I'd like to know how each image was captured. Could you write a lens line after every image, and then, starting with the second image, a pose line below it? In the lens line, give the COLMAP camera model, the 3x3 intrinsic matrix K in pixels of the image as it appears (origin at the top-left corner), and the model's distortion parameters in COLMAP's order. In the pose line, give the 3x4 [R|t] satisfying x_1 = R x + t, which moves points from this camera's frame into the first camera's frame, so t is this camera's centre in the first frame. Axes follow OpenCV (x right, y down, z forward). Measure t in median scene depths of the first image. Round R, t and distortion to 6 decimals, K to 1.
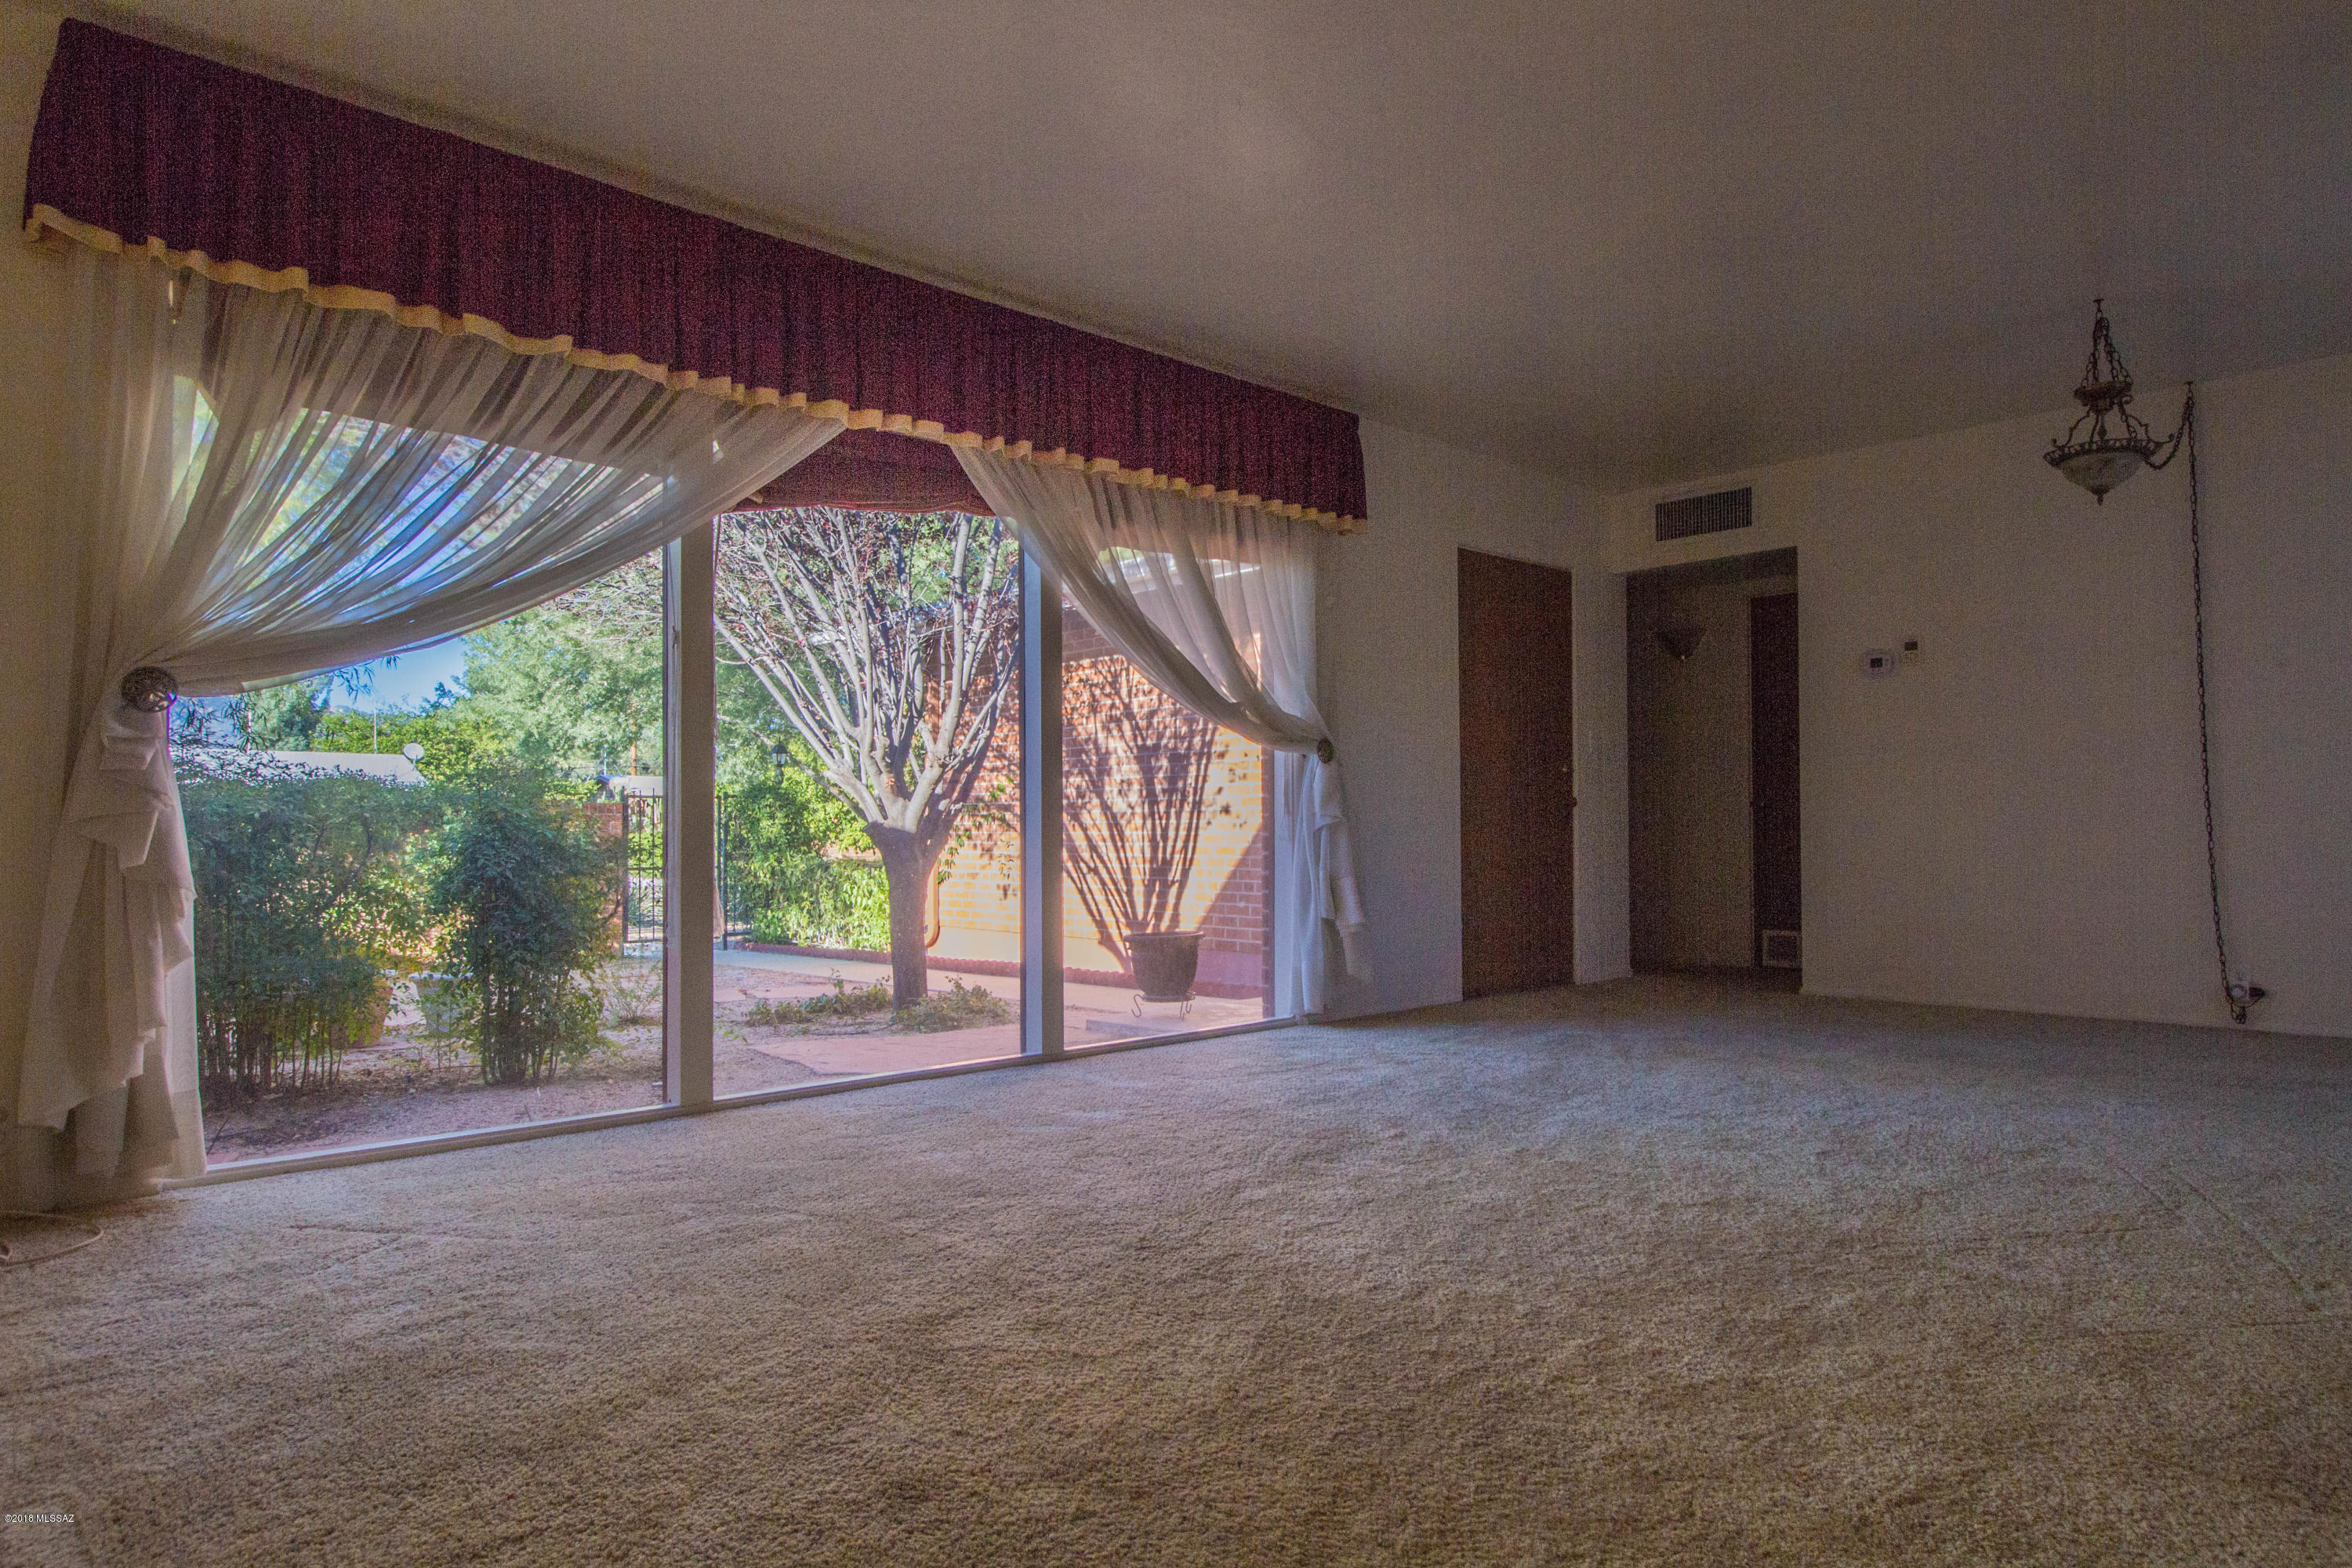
lens RADIAL K [[1381.6, 0, 1176.0], [0, 1381.6, 784.0], [0, 0, 1]] dist [0.004345, -0.010761]
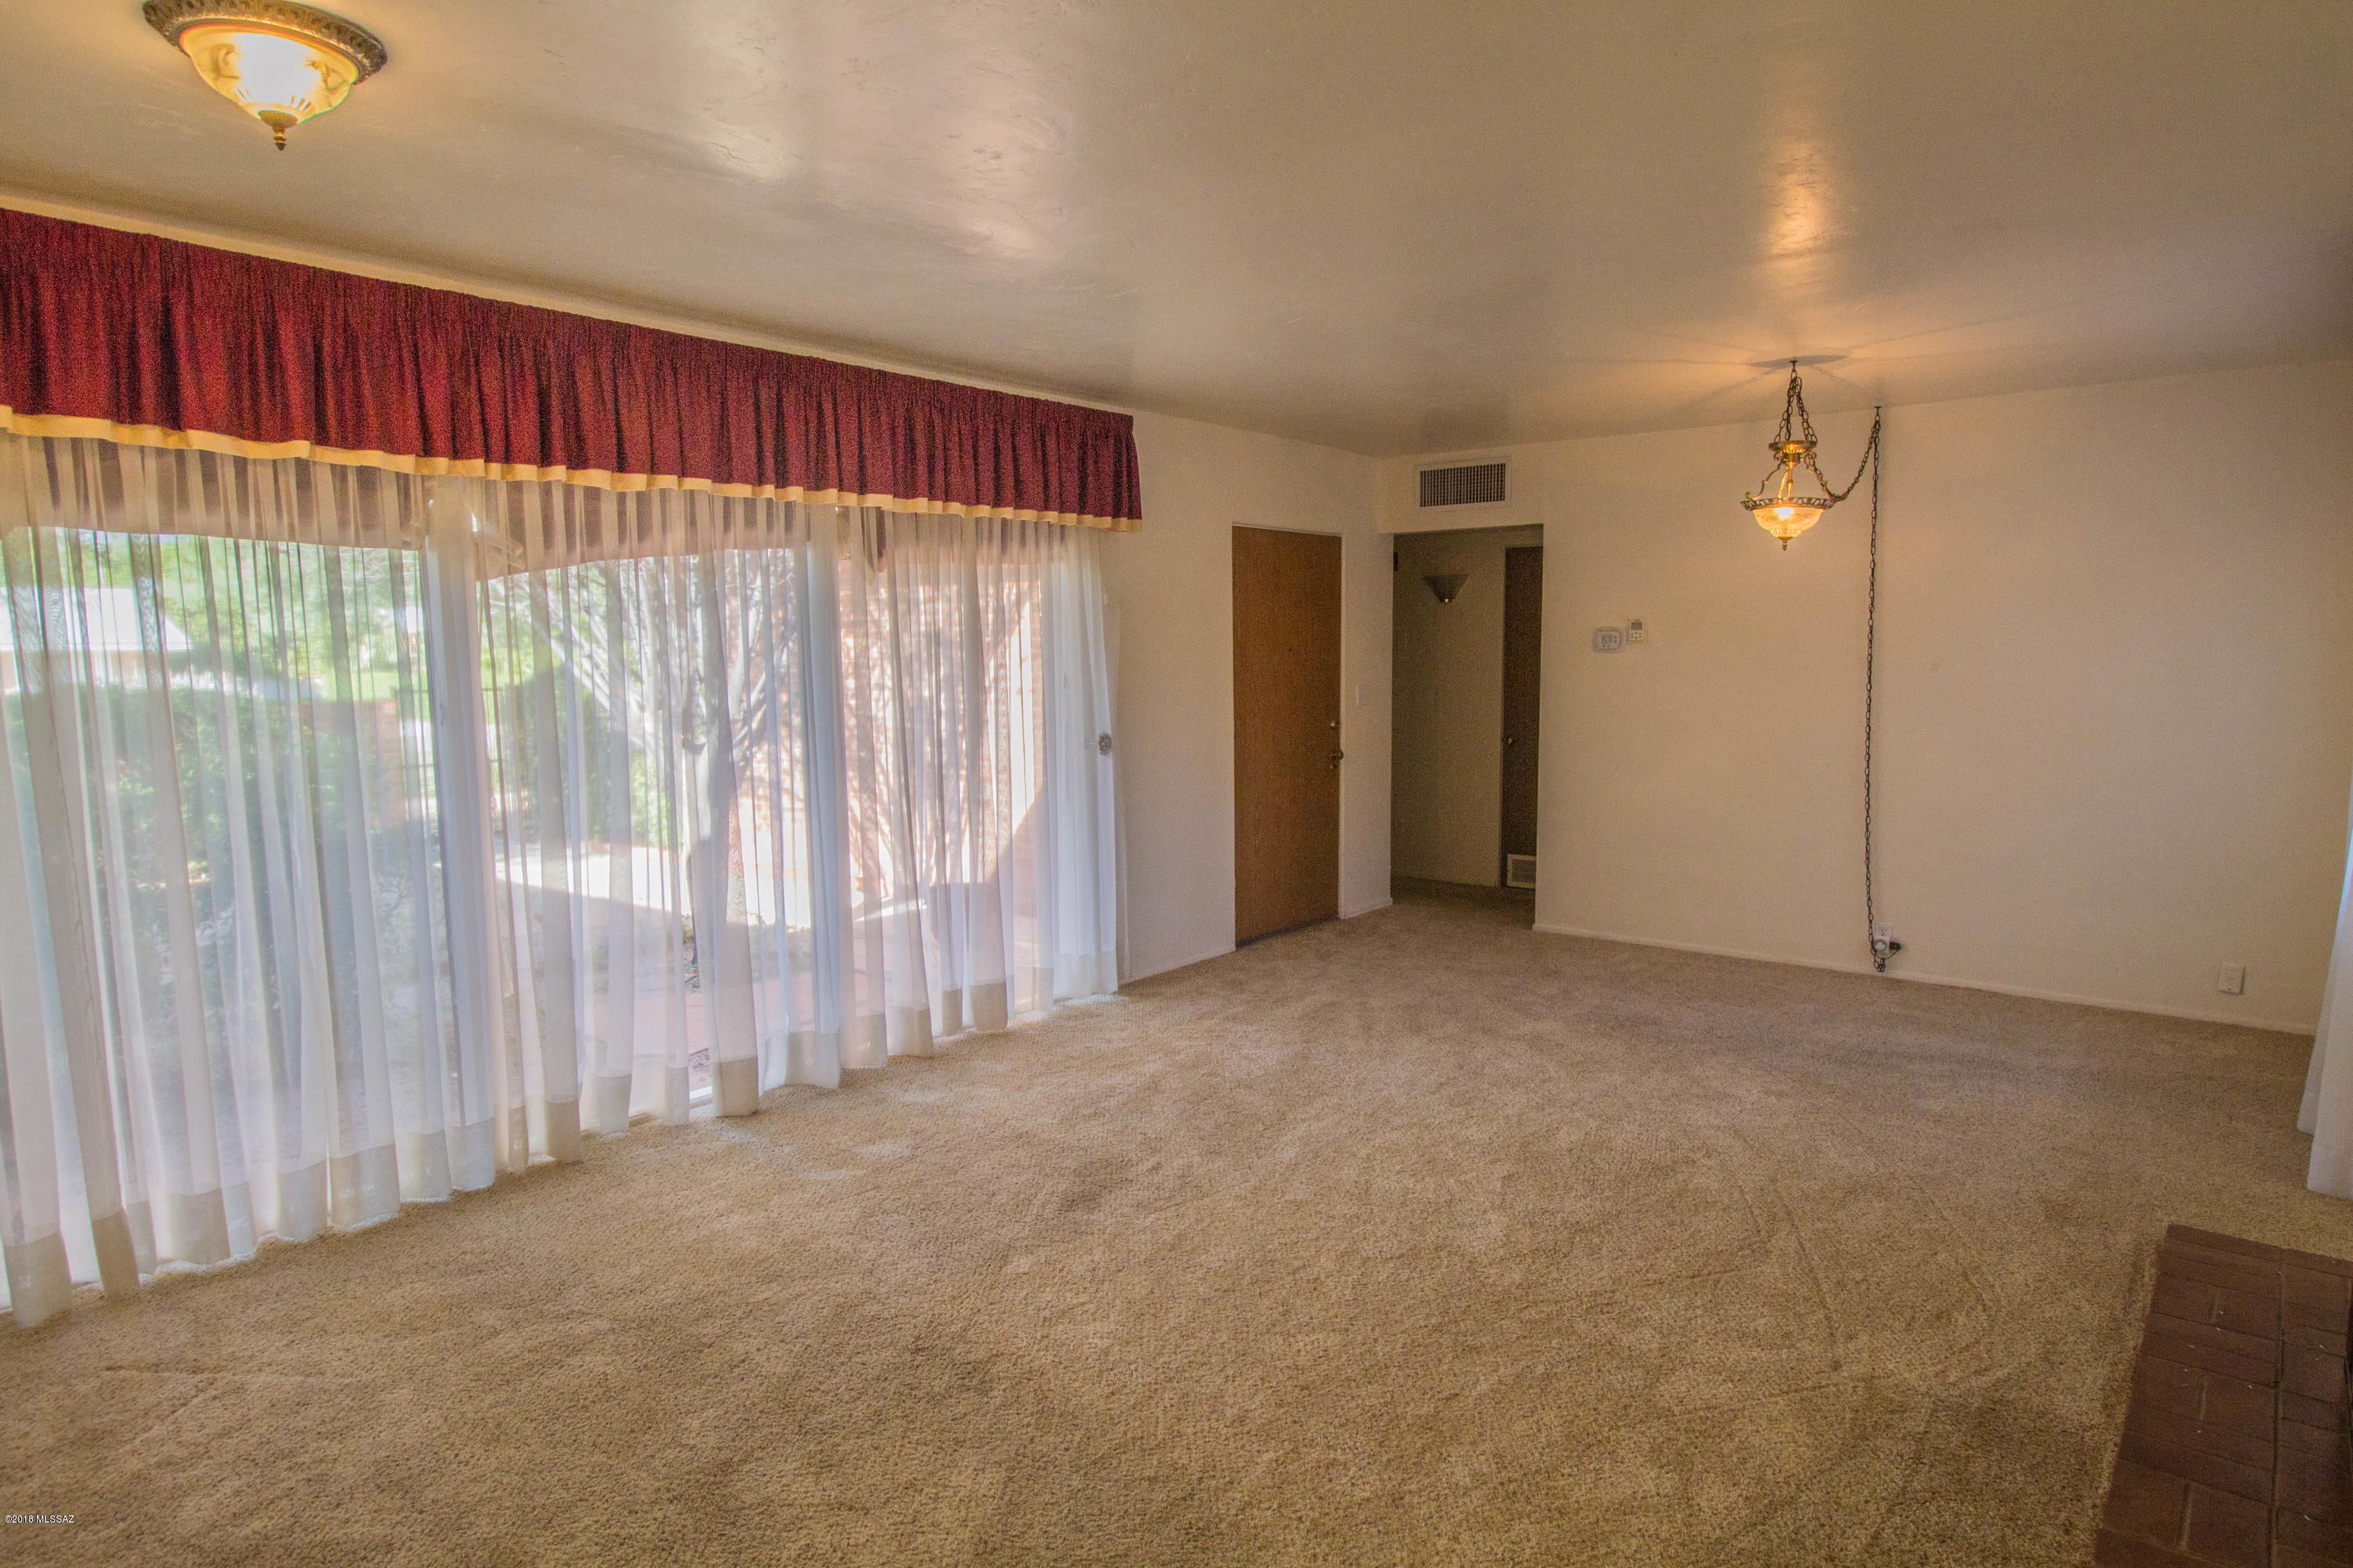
lens RADIAL K [[1368.4, 0, 1176.5], [0, 1368.4, 784.0], [0, 0, 1]] dist [-0.000699, -0.008380]
pose [[0.990738, -0.021125, 0.134136, 0.027922], [0.002828, 0.990820, 0.135155, -0.167994], [-0.135759, -0.133524, 0.981703, -0.048326]]
